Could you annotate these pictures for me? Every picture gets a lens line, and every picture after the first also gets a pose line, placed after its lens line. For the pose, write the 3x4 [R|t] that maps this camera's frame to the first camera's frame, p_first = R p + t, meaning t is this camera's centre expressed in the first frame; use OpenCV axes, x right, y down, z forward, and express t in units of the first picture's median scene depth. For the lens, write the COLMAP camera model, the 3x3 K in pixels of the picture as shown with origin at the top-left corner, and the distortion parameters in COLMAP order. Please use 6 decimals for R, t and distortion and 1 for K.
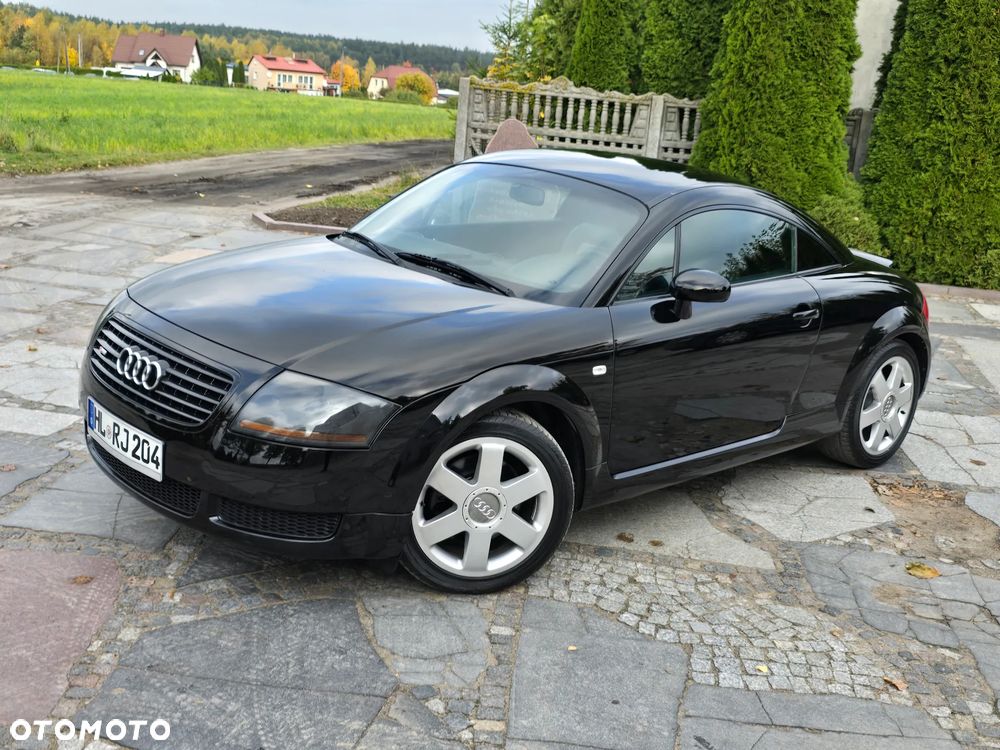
lens RADIAL K [[1136.7, 0, 505.2], [0, 1136.7, 378.8], [0, 0, 1]] dist [0.092977, -0.157161]
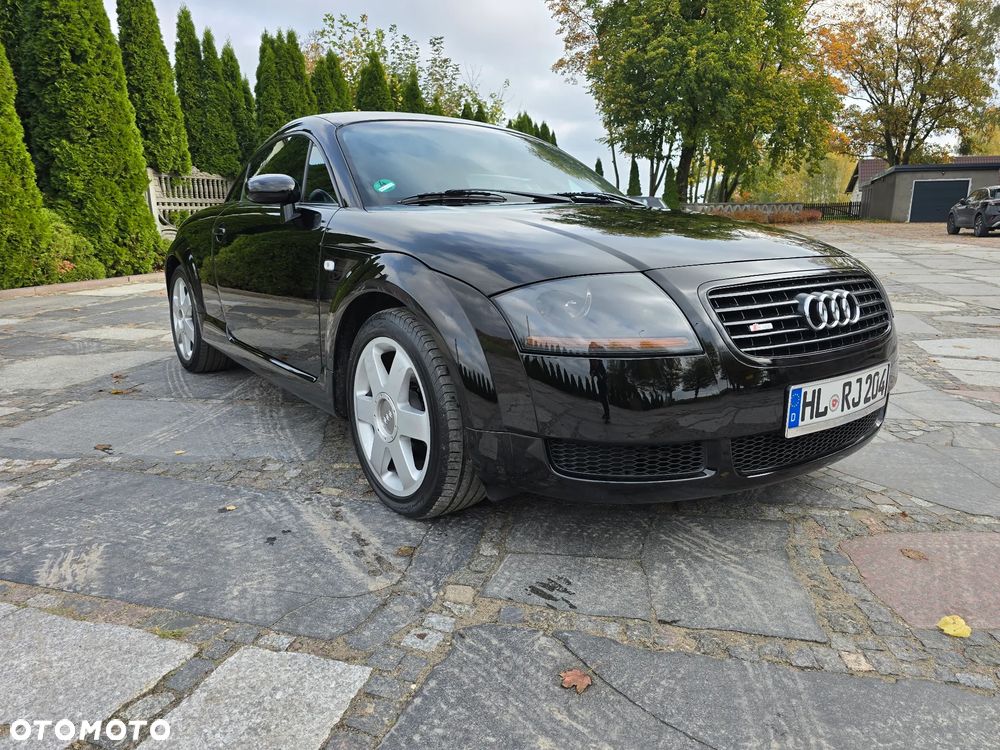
lens RADIAL K [[677.9, 0, 496.9], [0, 677.9, 369.1], [0, 0, 1]] dist [0.055823, -0.044911]
pose [[0.100235, -0.299311, 0.948876, -0.296733], [0.267929, 0.926570, 0.263973, -0.059981], [-0.958210, 0.227772, 0.173069, 0.410501]]
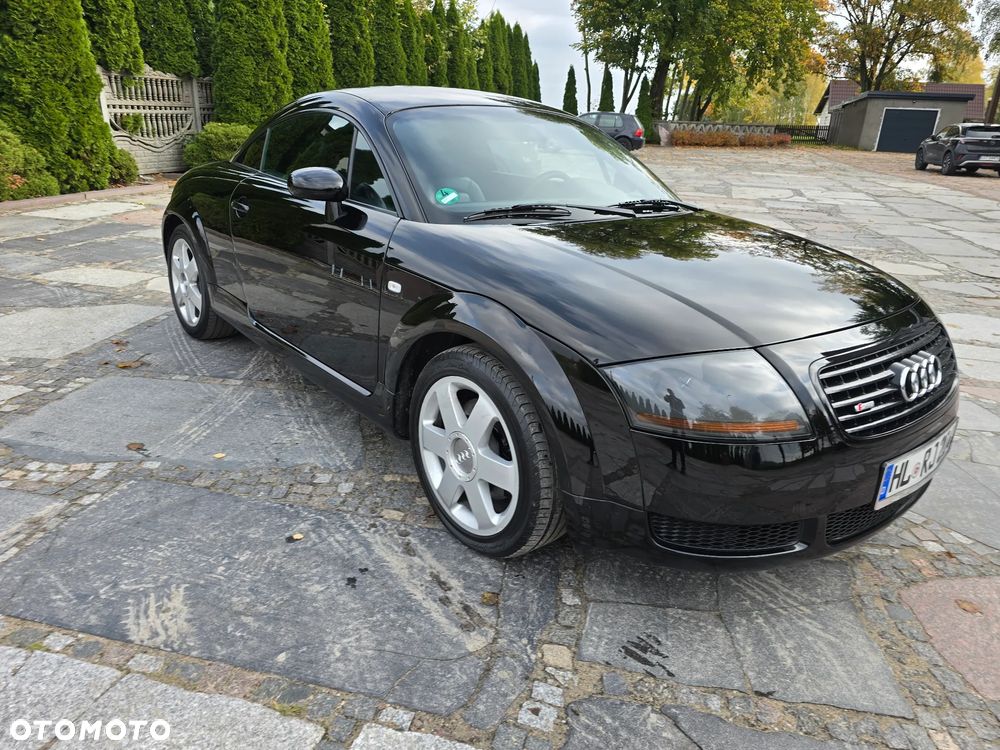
lens RADIAL K [[685.4, 0, 495.1], [0, 685.4, 366.1], [0, 0, 1]] dist [0.044943, -0.032017]
pose [[0.048808, -0.416315, 0.907909, -0.284465], [0.215262, 0.892016, 0.397455, -0.102888], [-0.975336, 0.176040, 0.133154, 0.438712]]
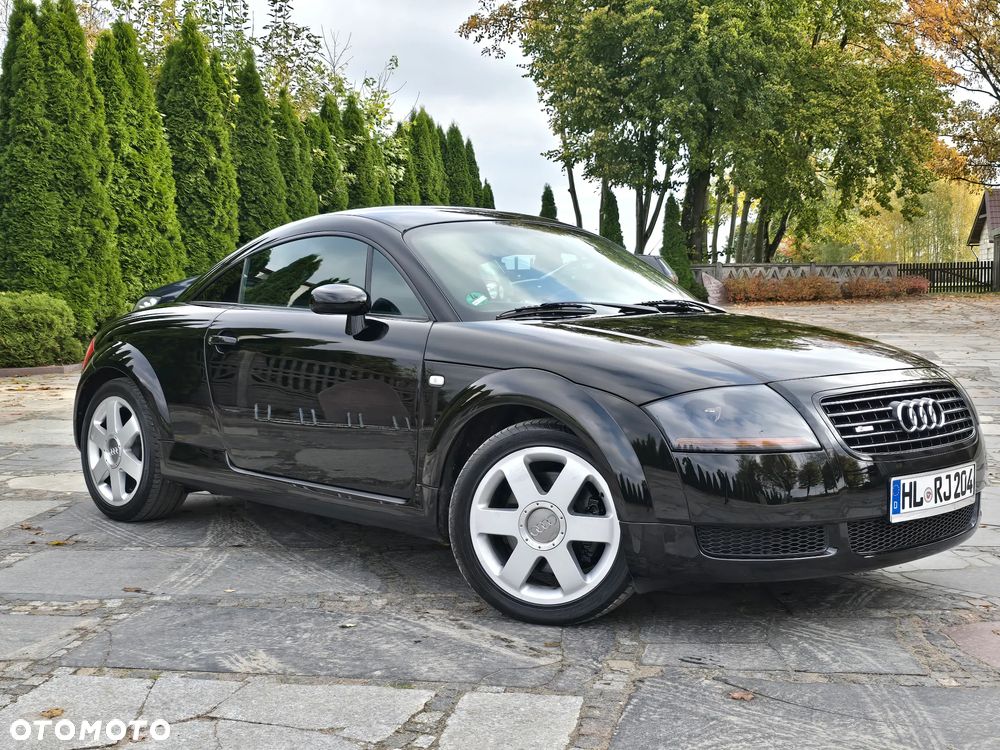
lens RADIAL K [[1337.9, 0, 500.0], [0, 1337.9, 375.0], [0, 0, 1]] dist [0.154891, -0.384675]
pose [[-0.022528, -0.155869, 0.987521, -0.505381], [0.256375, 0.953840, 0.156401, -0.110051], [-0.966315, 0.256699, 0.018473, 0.463308]]
